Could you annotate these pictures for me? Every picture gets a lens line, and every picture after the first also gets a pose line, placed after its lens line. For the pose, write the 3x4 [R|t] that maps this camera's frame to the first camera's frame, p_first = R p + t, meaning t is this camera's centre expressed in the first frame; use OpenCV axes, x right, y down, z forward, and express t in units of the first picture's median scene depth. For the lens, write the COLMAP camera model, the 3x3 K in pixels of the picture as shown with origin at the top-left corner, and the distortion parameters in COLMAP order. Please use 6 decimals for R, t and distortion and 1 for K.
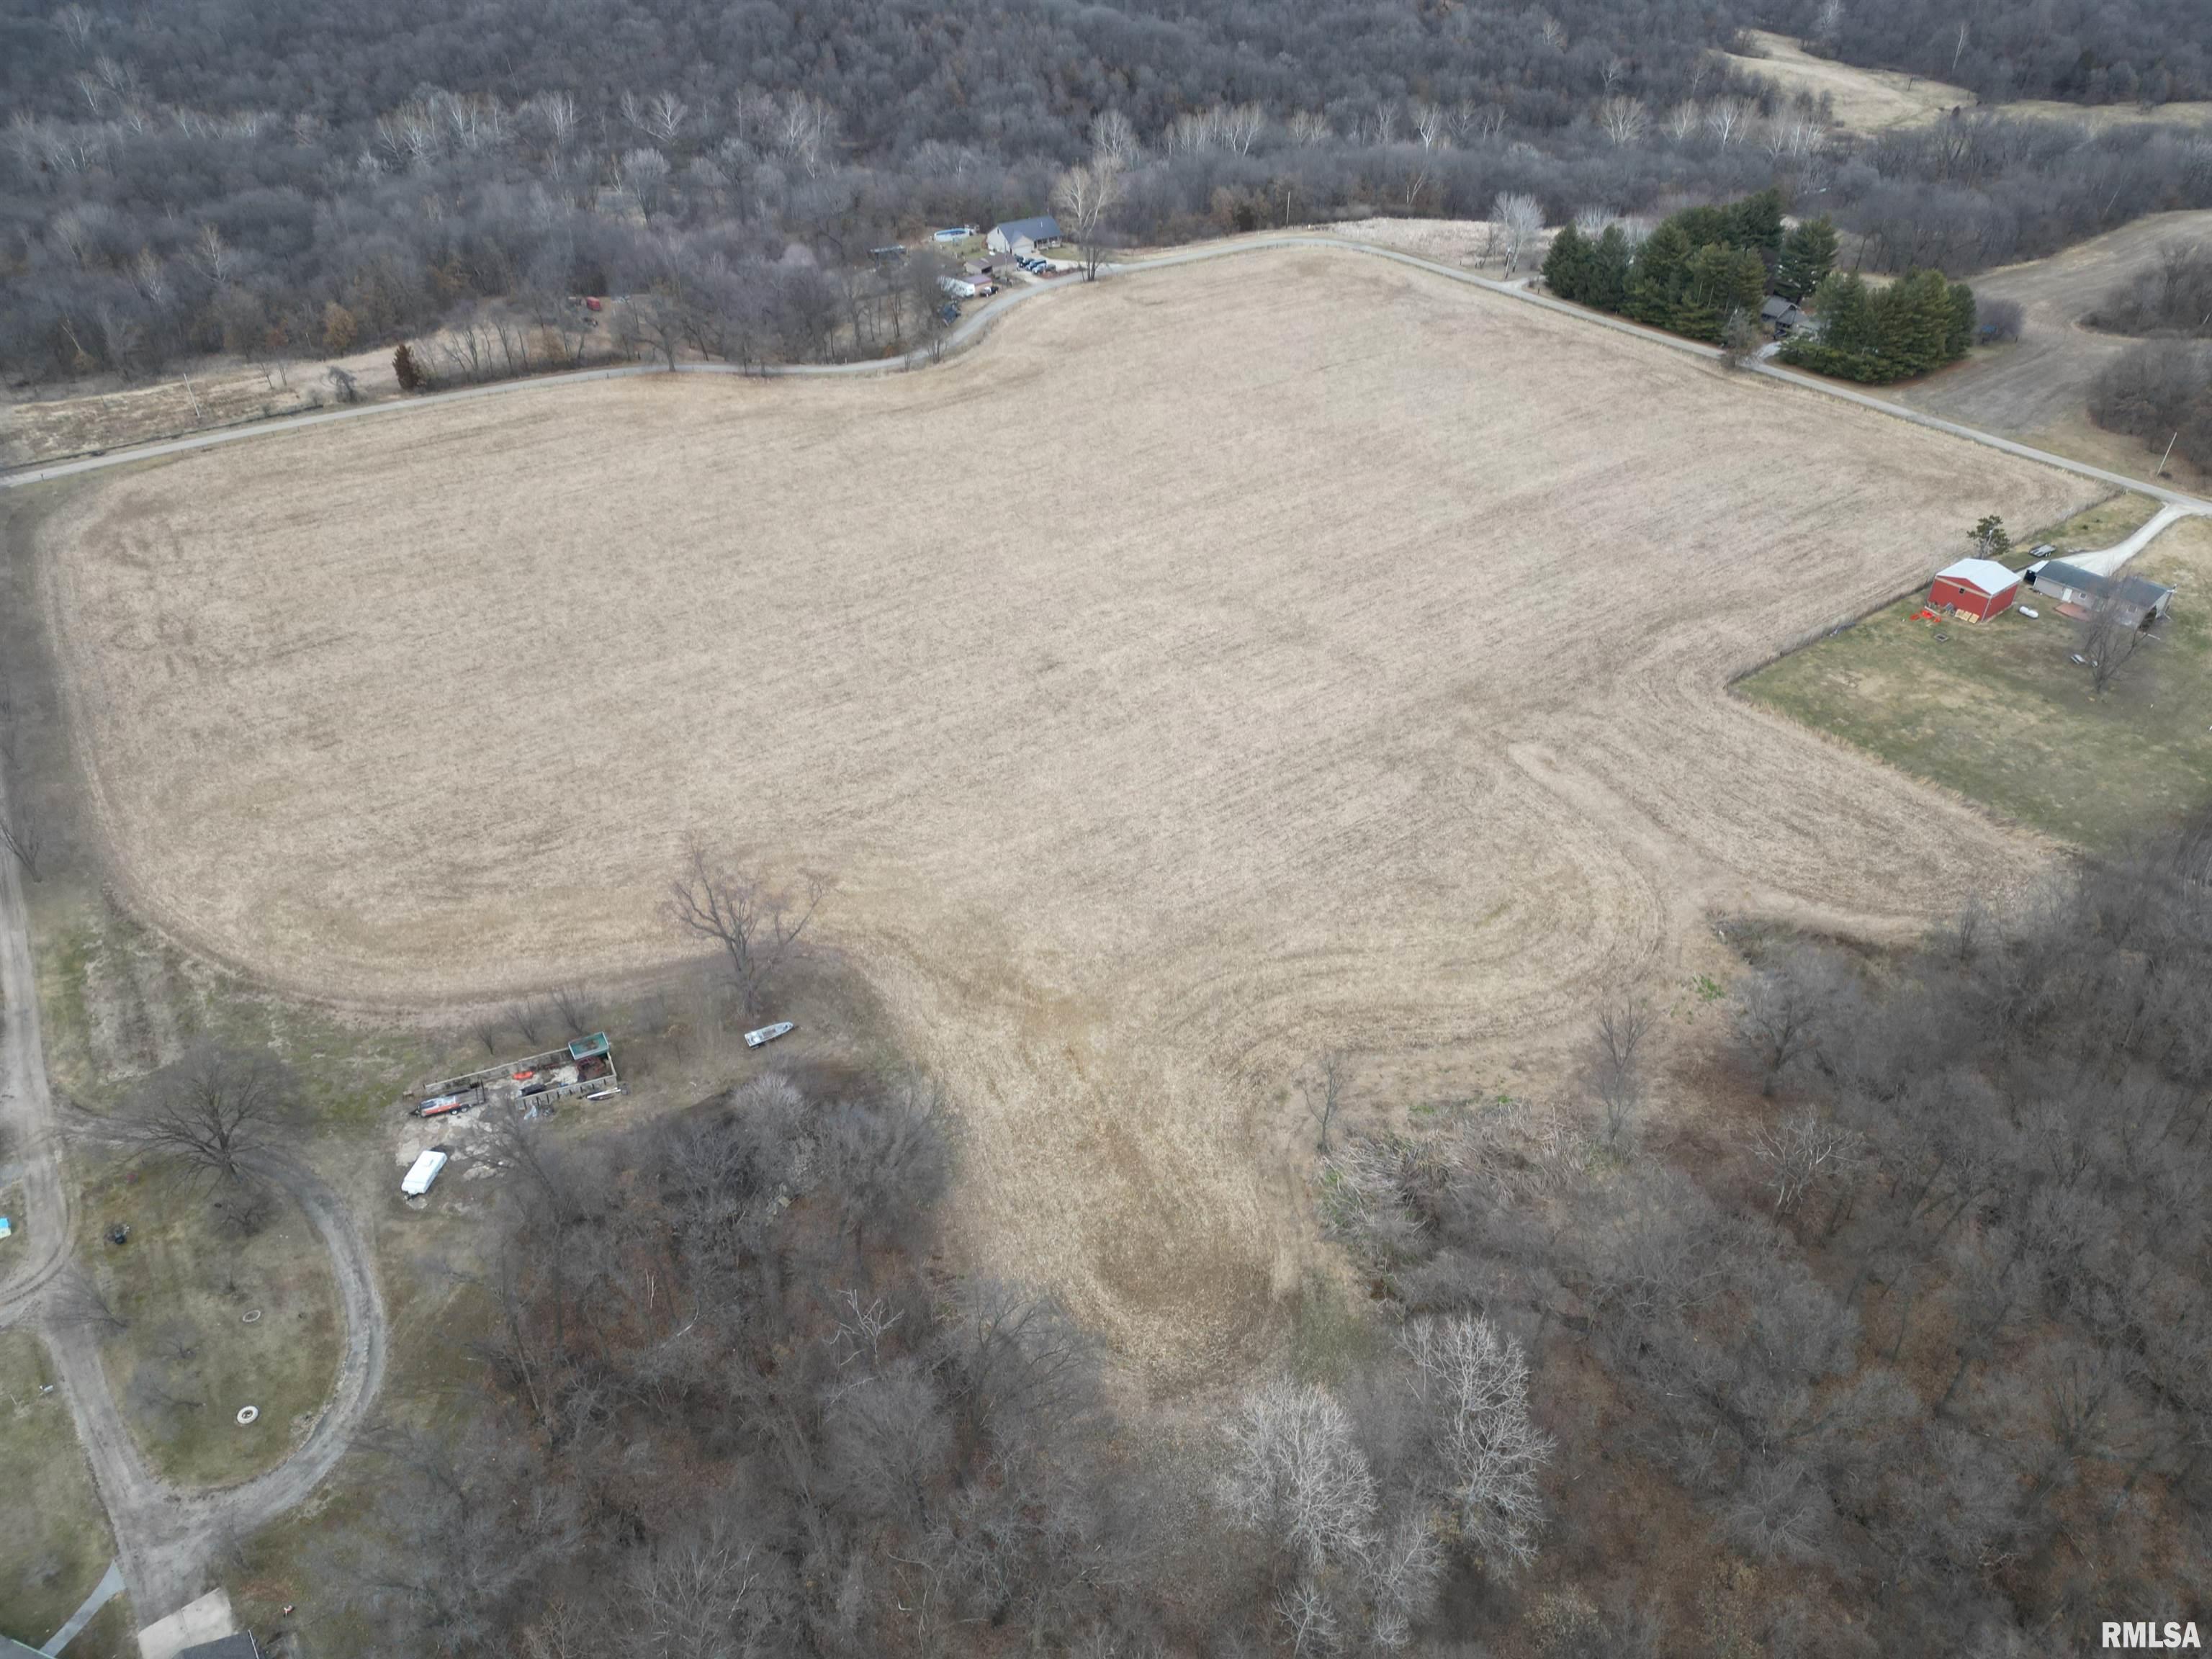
lens RADIAL K [[1534.8, 0, 1116.5], [0, 1534.8, 826.3], [0, 0, 1]] dist [0.095153, -0.090523]
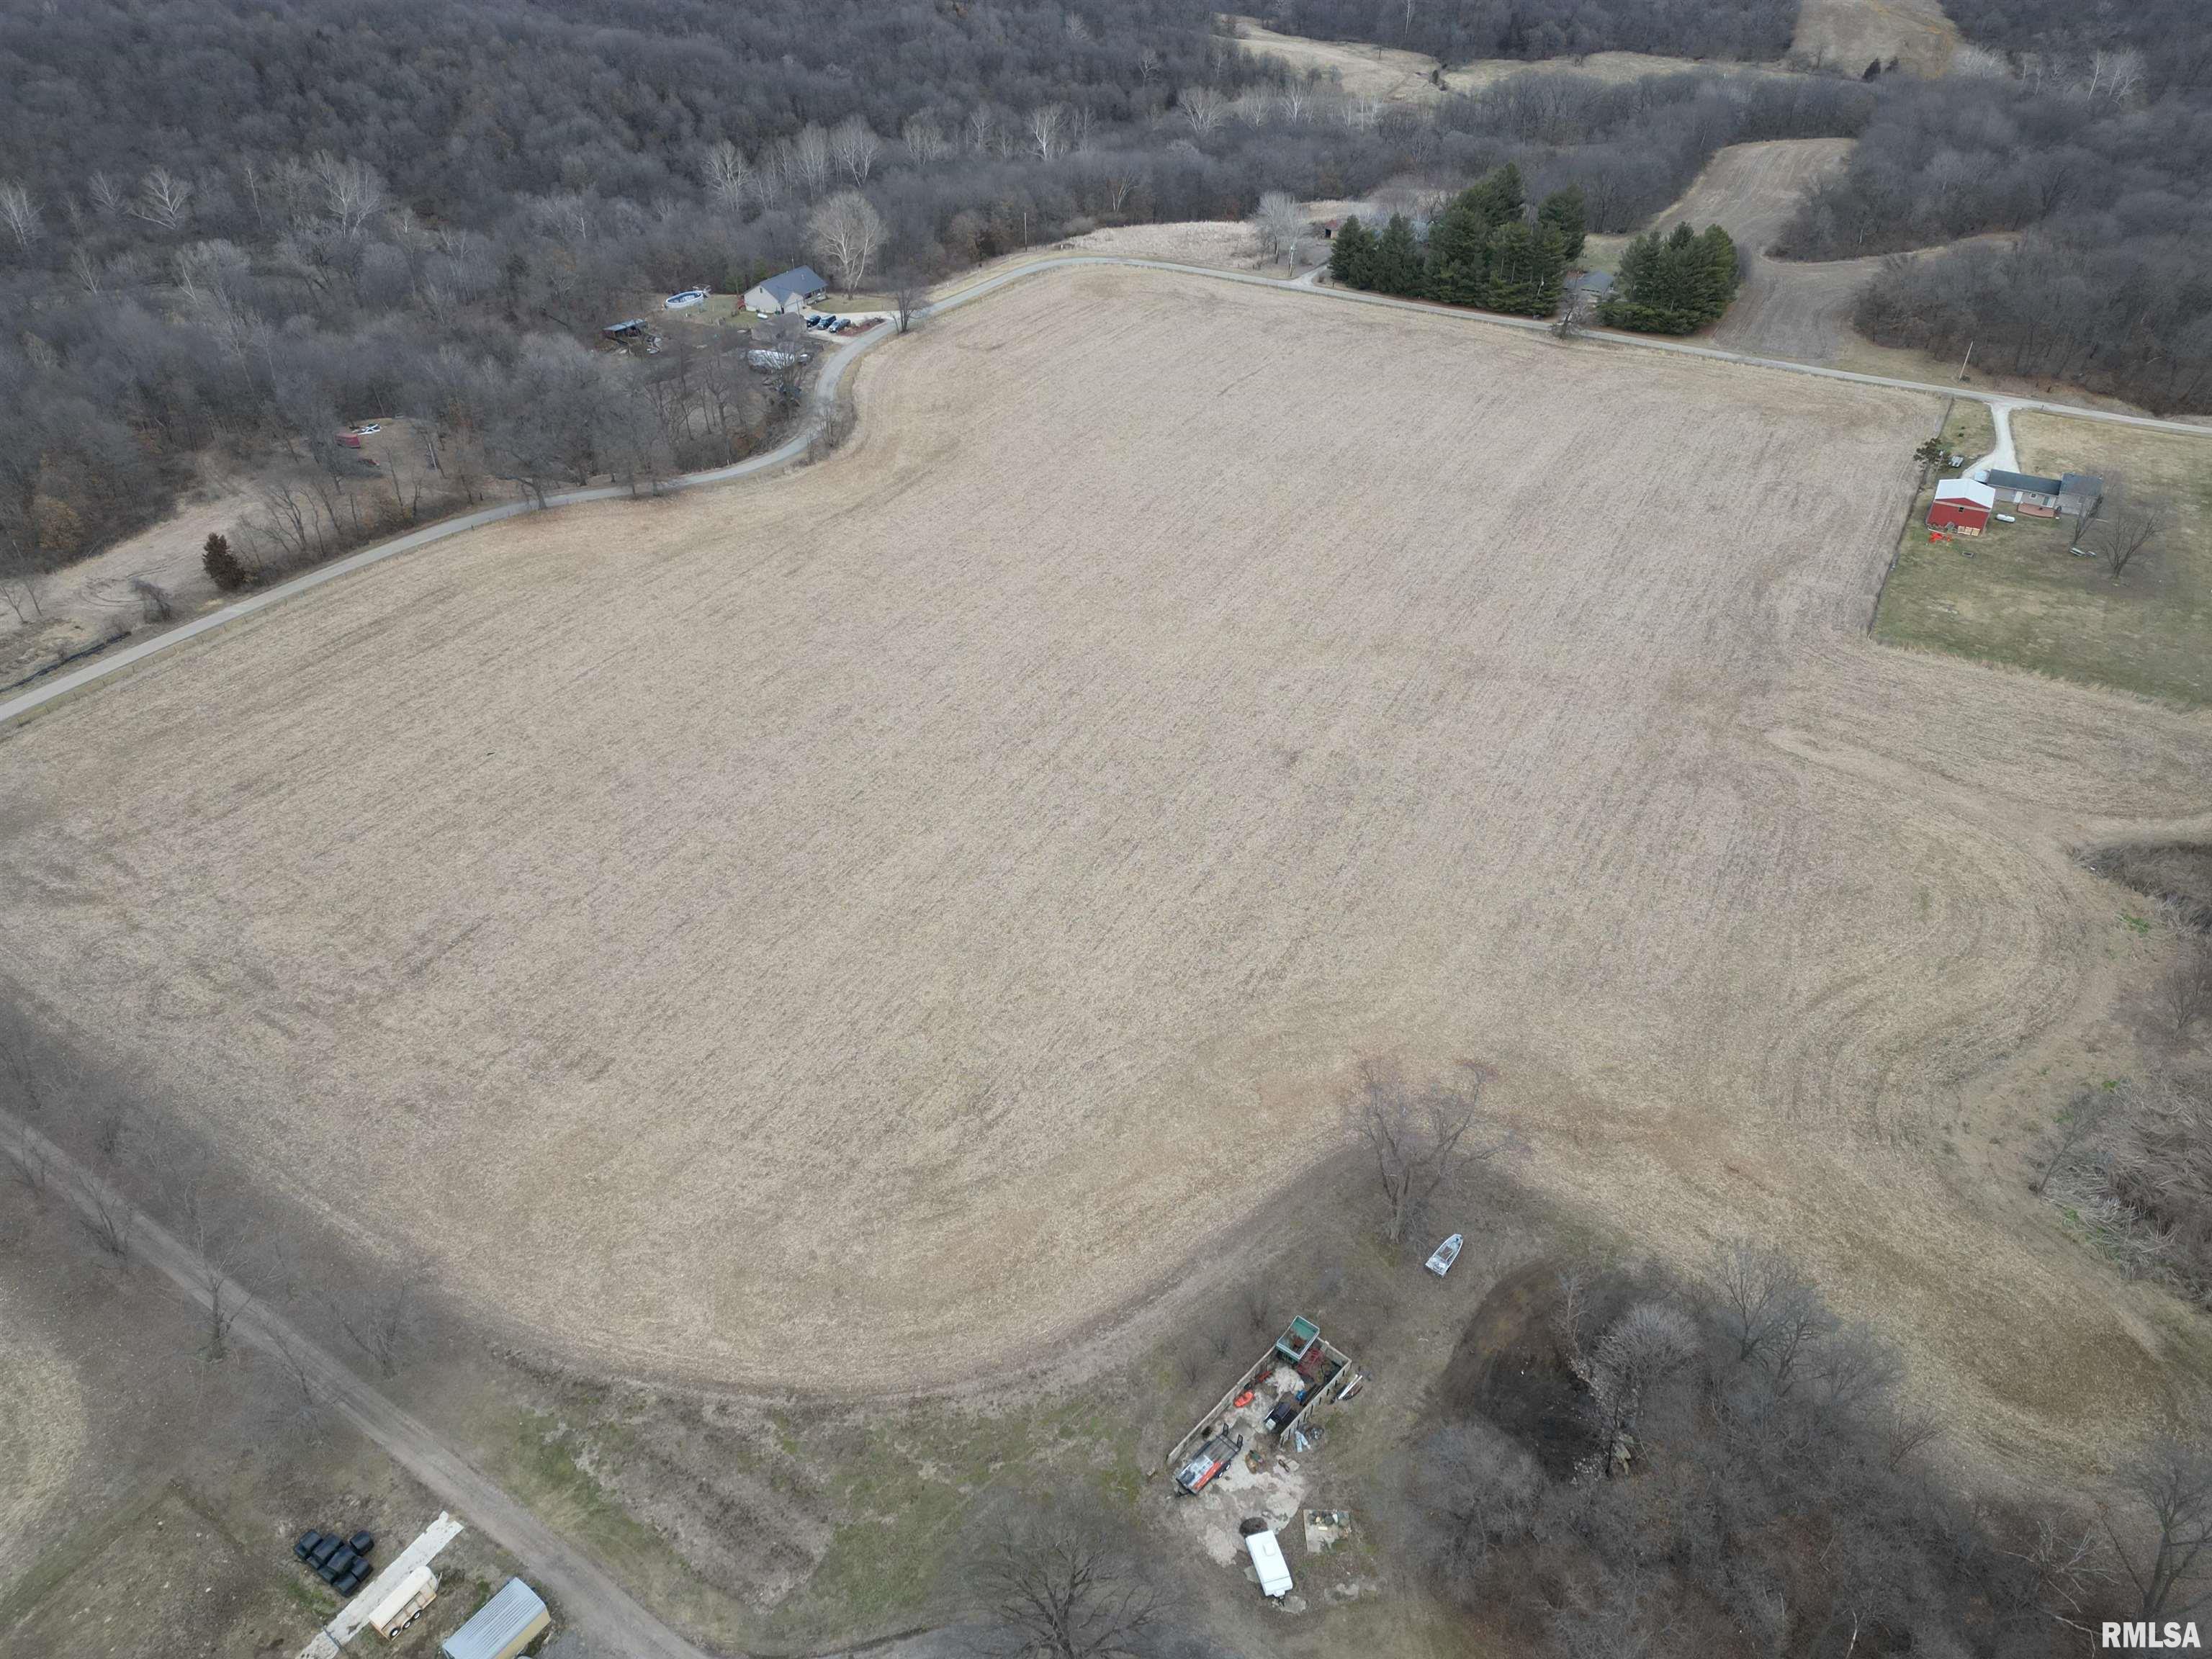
lens RADIAL K [[1534.8, 0, 1116.5], [0, 1534.8, 826.3], [0, 0, 1]] dist [0.095153, -0.090523]
pose [[0.915497, -0.235793, 0.325986, -0.427288], [0.234435, 0.971133, 0.044059, -0.123710], [-0.326964, 0.036087, 0.944347, 0.160188]]
